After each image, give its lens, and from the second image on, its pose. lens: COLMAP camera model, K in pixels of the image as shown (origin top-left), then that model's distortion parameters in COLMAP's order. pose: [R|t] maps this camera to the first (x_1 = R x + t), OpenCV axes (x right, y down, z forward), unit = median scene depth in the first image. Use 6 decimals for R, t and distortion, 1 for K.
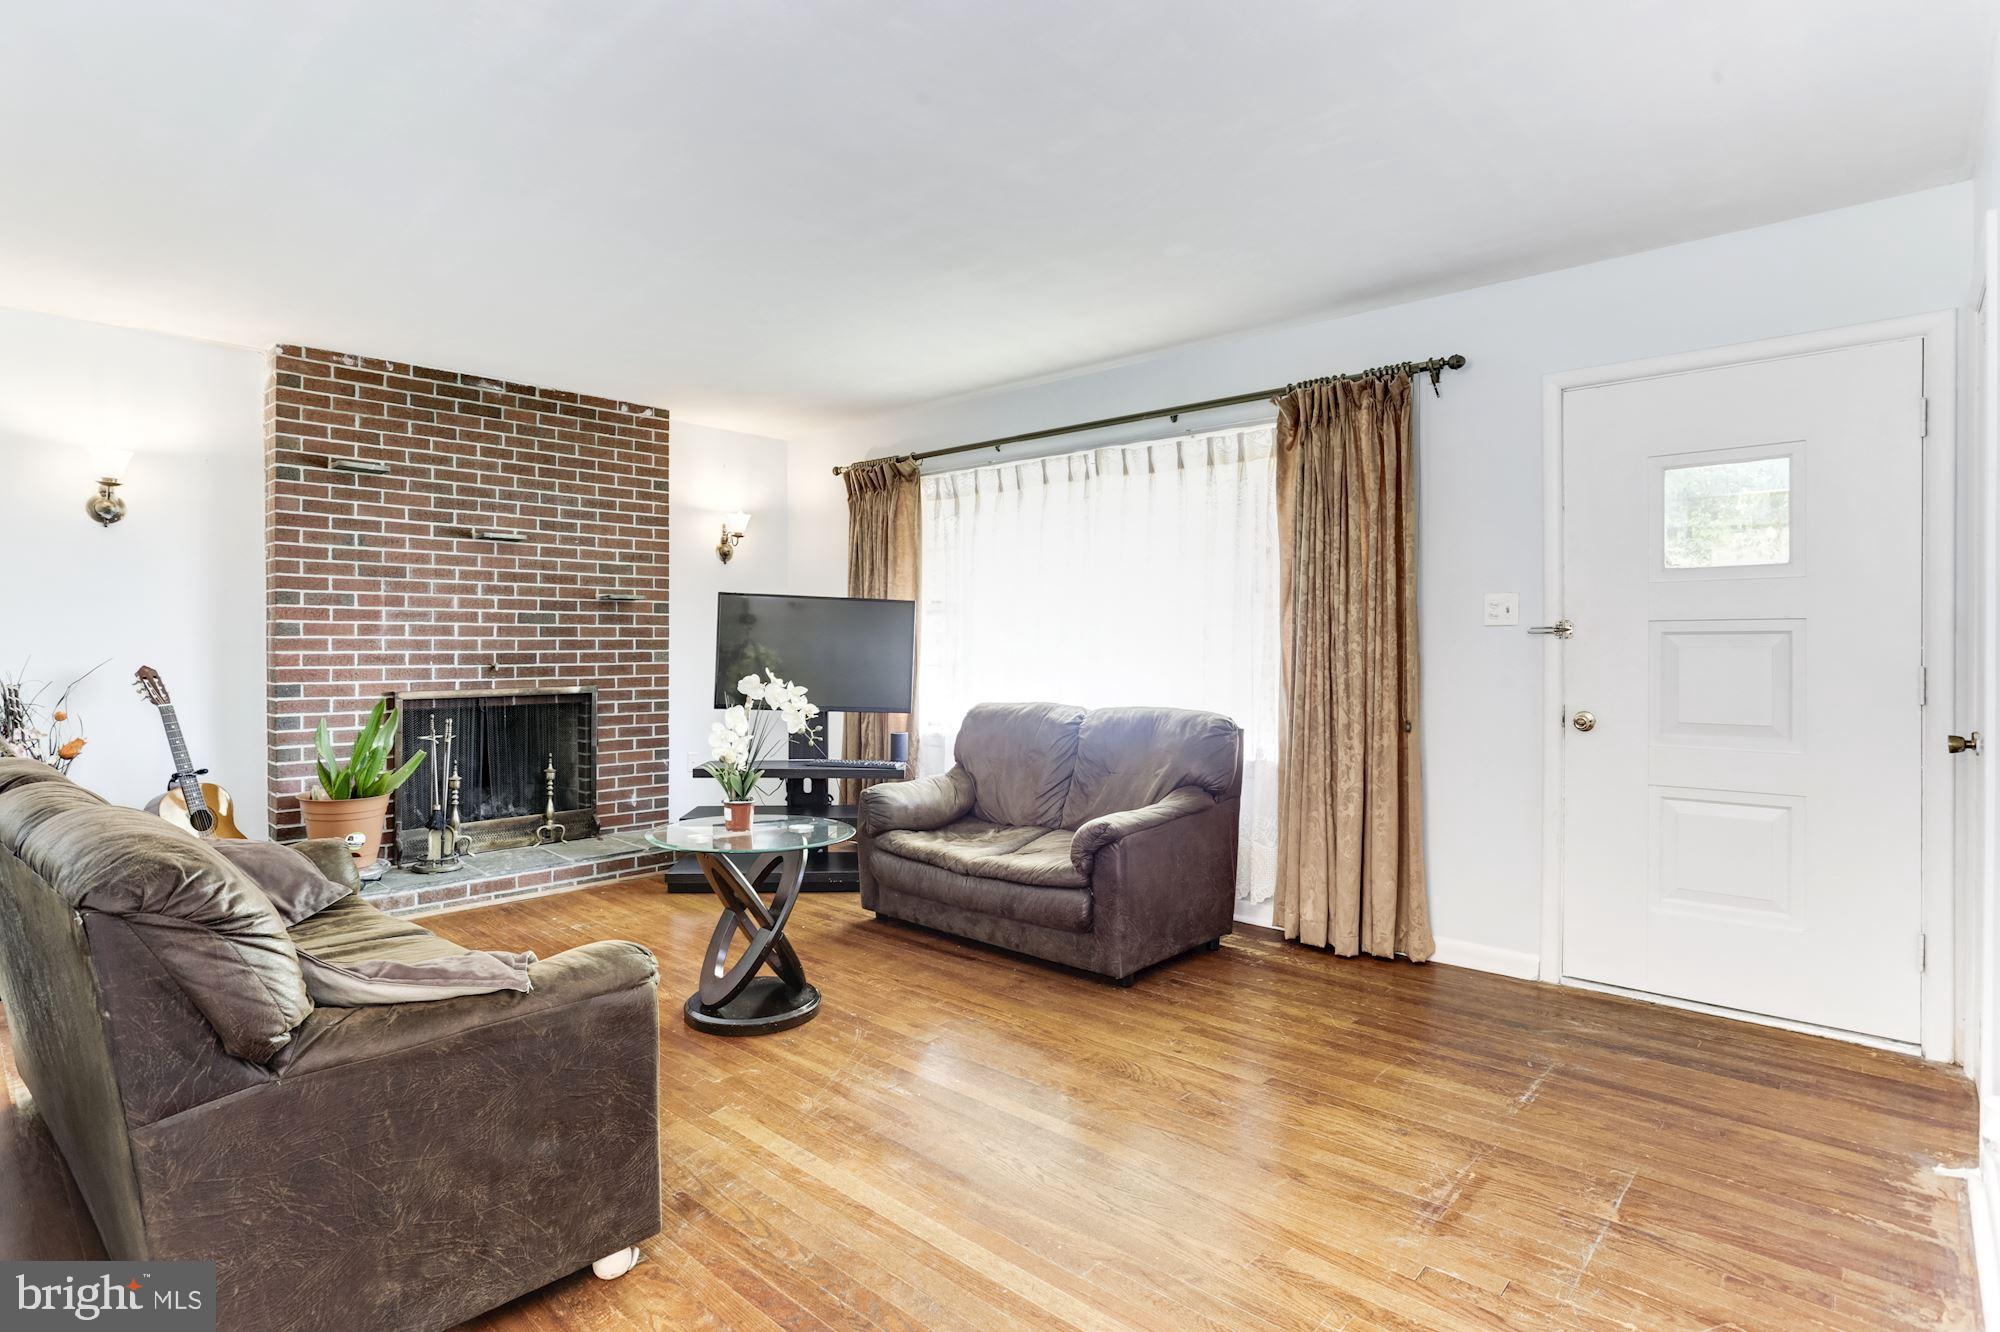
lens RADIAL K [[1027.5, 0, 943.8], [0, 1027.5, 637.7], [0, 0, 1]] dist [-0.026163, 0.013102]
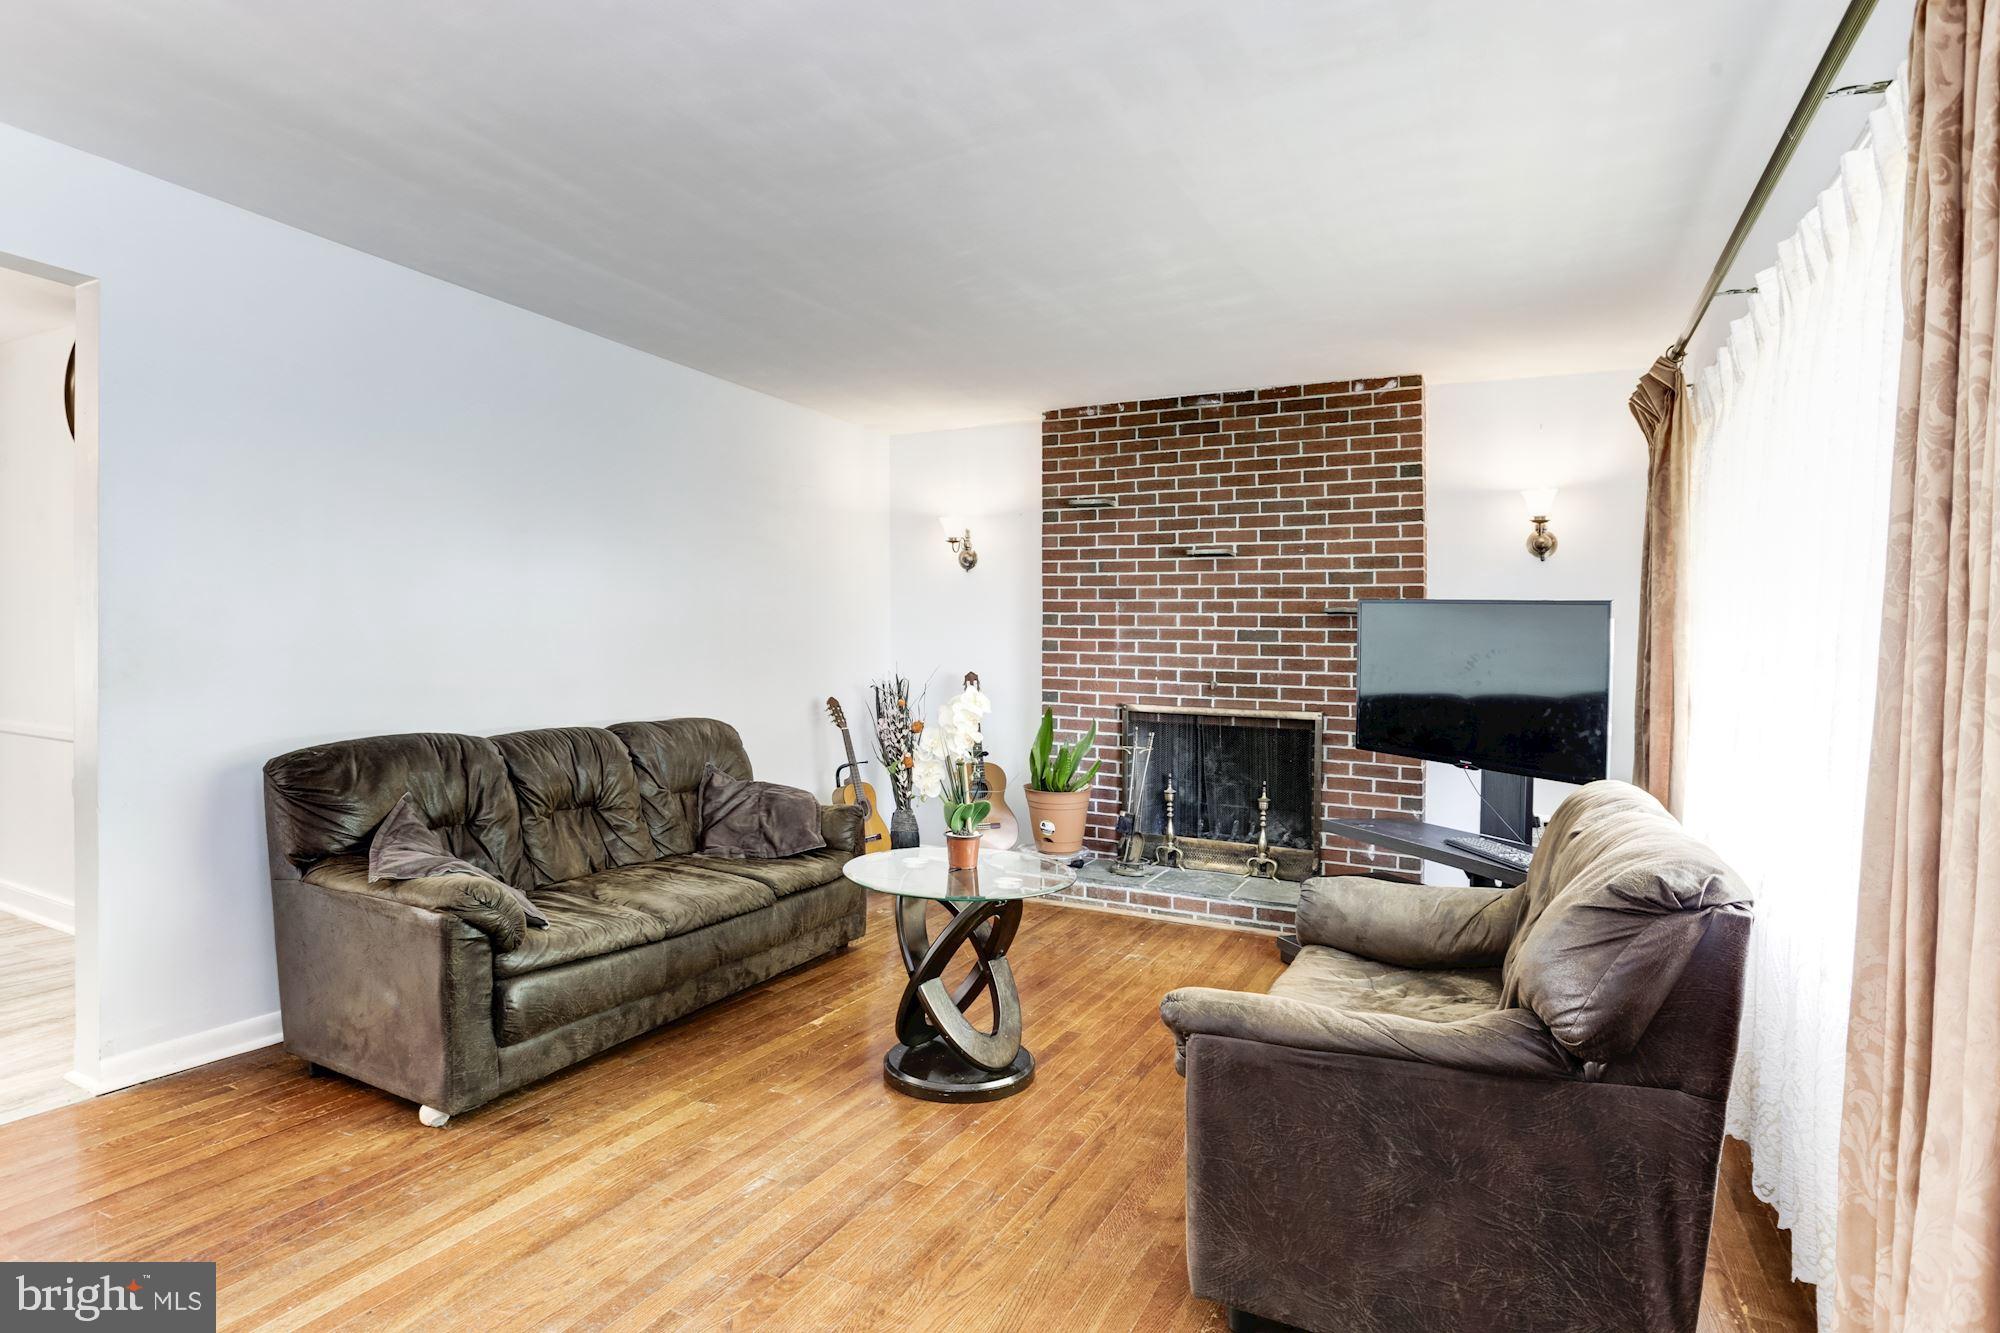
lens RADIAL K [[1027.5, 0, 988.3], [0, 1027.5, 659.2], [0, 0, 1]] dist [-0.026163, 0.013102]
pose [[0.292232, 0.015456, -0.956222, 0.451107], [-0.018586, 0.999772, 0.010480, -0.002850], [0.956167, 0.014710, 0.292453, 0.511439]]
